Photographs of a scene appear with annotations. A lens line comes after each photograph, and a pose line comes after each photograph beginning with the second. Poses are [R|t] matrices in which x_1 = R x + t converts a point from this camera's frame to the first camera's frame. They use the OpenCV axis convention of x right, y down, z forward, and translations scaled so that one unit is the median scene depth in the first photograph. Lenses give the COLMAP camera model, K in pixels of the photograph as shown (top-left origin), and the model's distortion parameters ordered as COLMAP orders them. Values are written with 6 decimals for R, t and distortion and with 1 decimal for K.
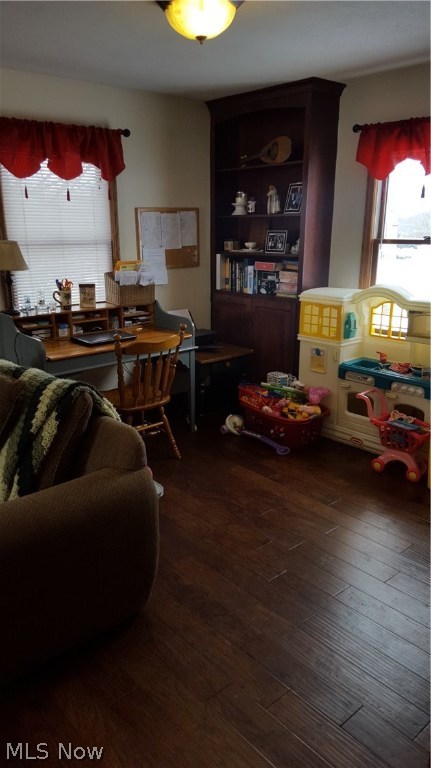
lens RADIAL K [[582.7, 0, 211.1], [0, 582.7, 385.7], [0, 0, 1]] dist [0.100638, -0.122274]
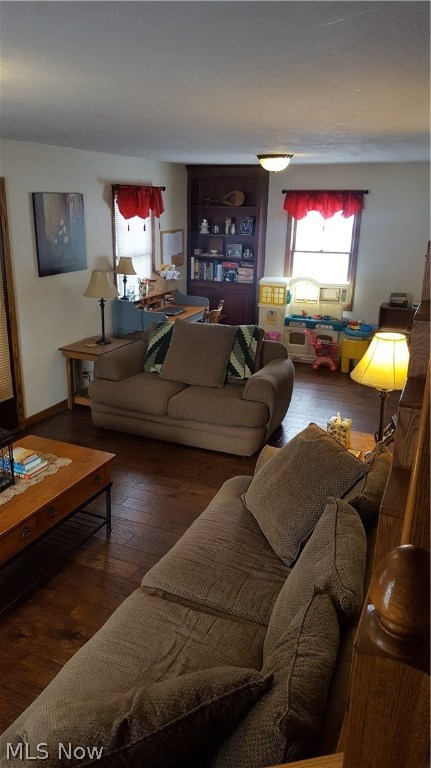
lens RADIAL K [[582.7, 0, 210.7], [0, 582.7, 387.1], [0, 0, 1]] dist [0.100638, -0.122274]
pose [[0.900343, -0.114498, 0.419849, -0.780012], [0.097890, 0.993328, 0.060973, 0.044060], [-0.424029, -0.013797, 0.905544, -0.574986]]
